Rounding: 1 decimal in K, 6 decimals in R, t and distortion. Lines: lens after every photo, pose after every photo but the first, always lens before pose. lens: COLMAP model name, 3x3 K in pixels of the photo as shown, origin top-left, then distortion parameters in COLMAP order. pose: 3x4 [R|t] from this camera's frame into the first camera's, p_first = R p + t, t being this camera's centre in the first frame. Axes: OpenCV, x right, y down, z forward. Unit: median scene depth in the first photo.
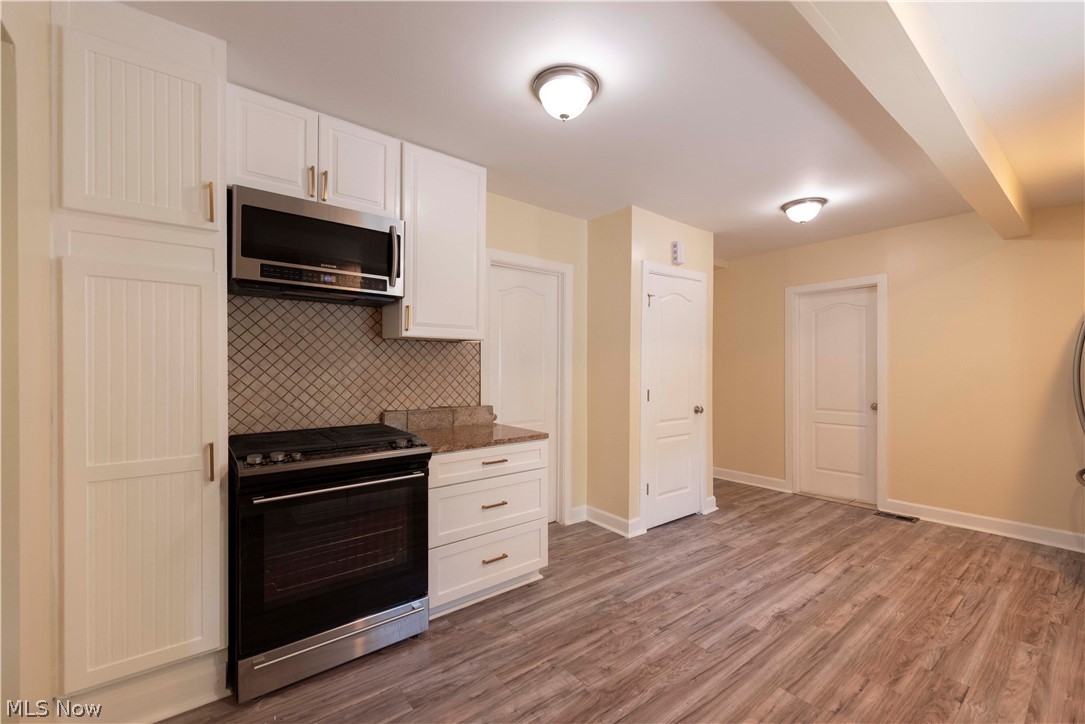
lens RADIAL K [[432.4, 0, 539.5], [0, 432.4, 364.7], [0, 0, 1]] dist [0.001205, -0.000370]
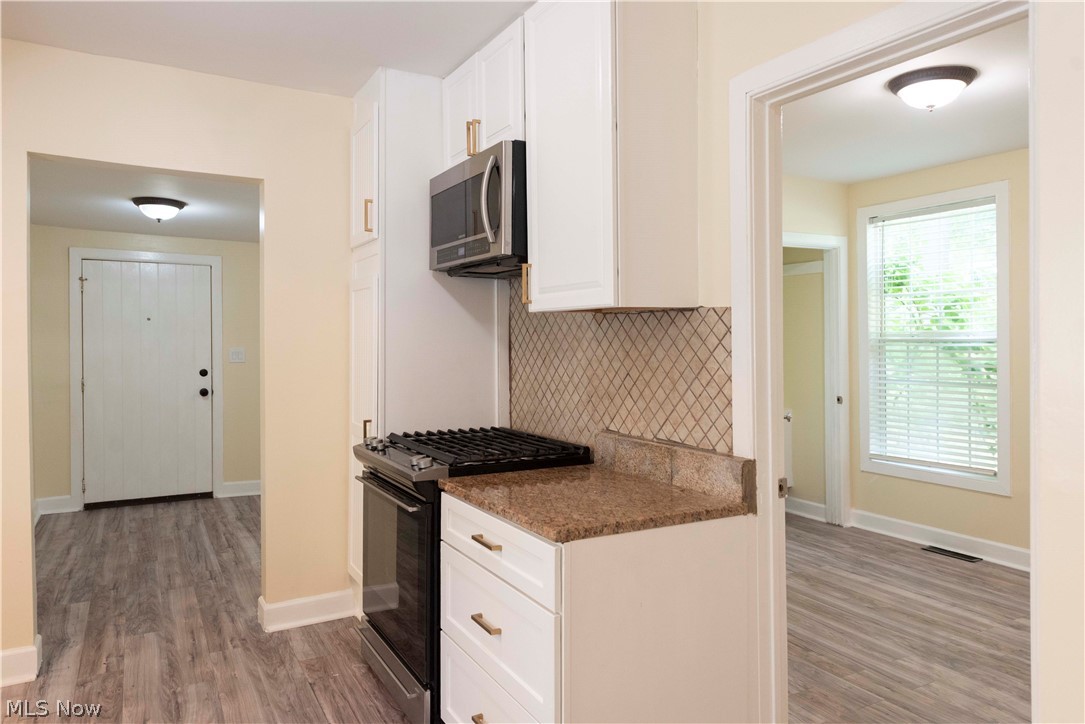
lens RADIAL K [[715.4, 0, 542.5], [0, 715.4, 362.0], [0, 0, 1]] dist [0.010462, -0.003324]
pose [[-0.152942, 0.029168, -0.987805, 0.676920], [0.005085, 0.999574, 0.028728, -0.020437], [0.988222, -0.000629, -0.153025, 1.077674]]
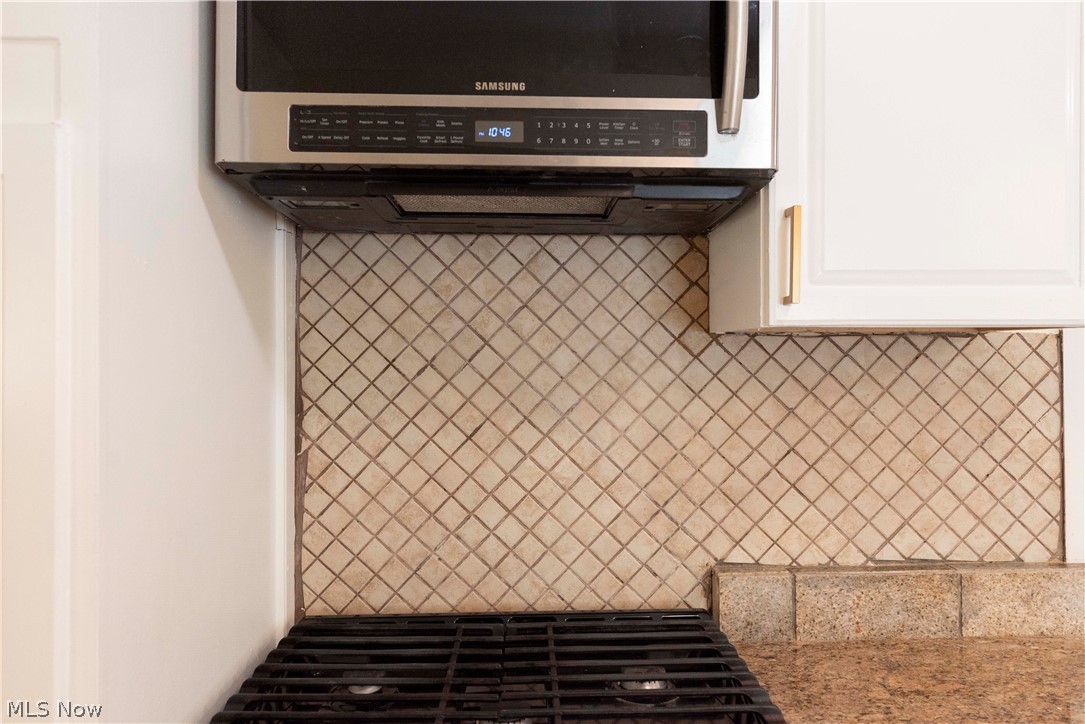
lens RADIAL K [[715.4, 0, 542.5], [0, 715.4, 362.0], [0, 0, 1]] dist [0.010462, -0.003324]
pose [[0.804995, -0.009626, -0.593203, -0.153986], [0.007752, 0.999954, -0.005707, -0.037885], [0.593230, -0.000005, 0.805033, 0.511052]]
